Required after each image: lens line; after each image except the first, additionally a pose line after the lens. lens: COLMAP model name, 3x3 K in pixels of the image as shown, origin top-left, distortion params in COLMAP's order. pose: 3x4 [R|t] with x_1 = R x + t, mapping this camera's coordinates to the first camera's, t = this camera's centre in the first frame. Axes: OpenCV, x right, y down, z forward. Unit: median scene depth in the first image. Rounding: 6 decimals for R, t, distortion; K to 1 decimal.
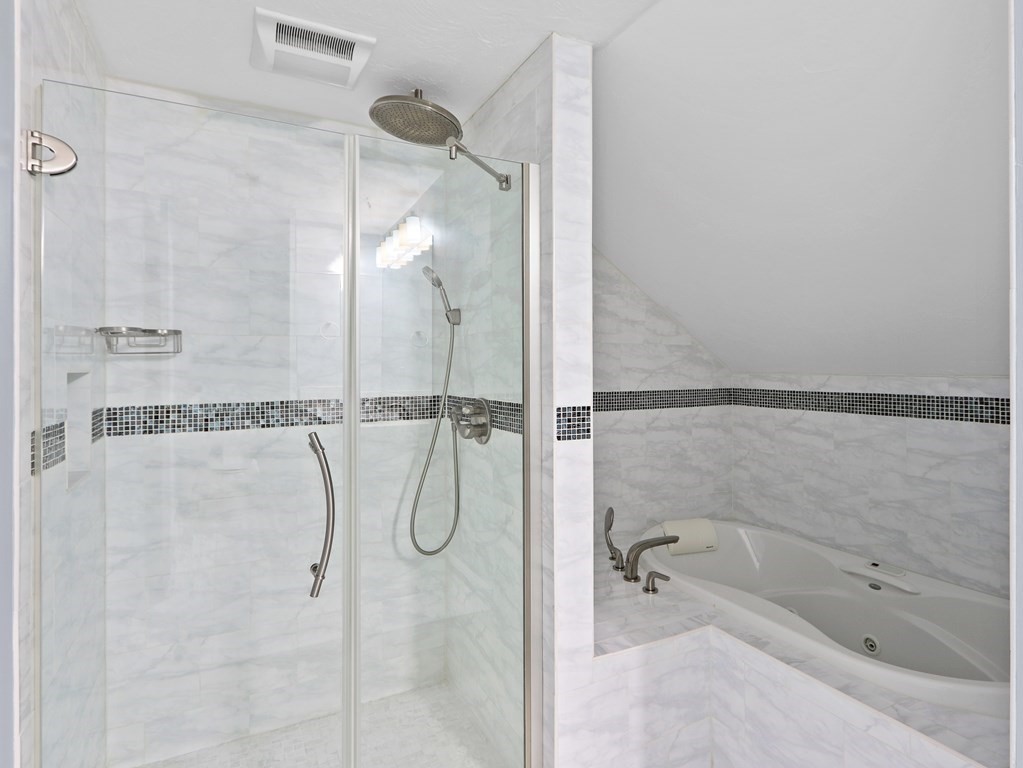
lens RADIAL K [[547.3, 0, 512.9], [0, 547.3, 363.2], [0, 0, 1]] dist [0.000232, 0.000186]
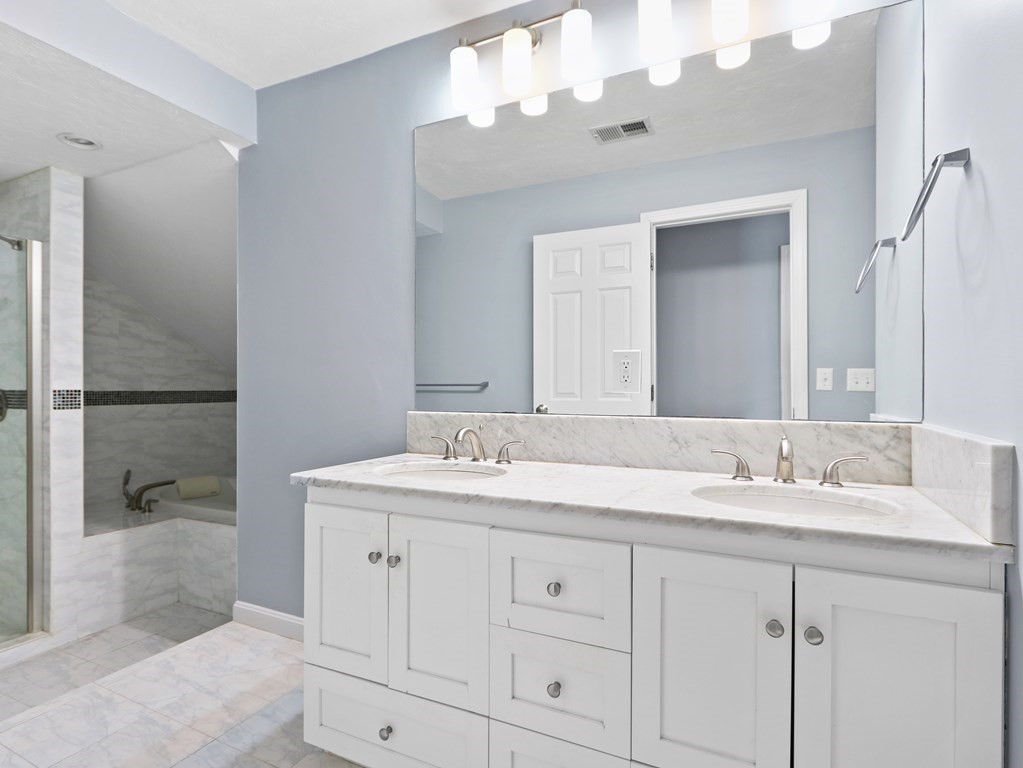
lens RADIAL K [[534.7, 0, 523.3], [0, 534.7, 390.1], [0, 0, 1]] dist [-0.001792, -0.000453]
pose [[0.792666, 0.001094, 0.609655, 0.212960], [-0.003542, 0.999990, 0.002811, 0.067389], [-0.609646, -0.004387, 0.792662, -1.112877]]
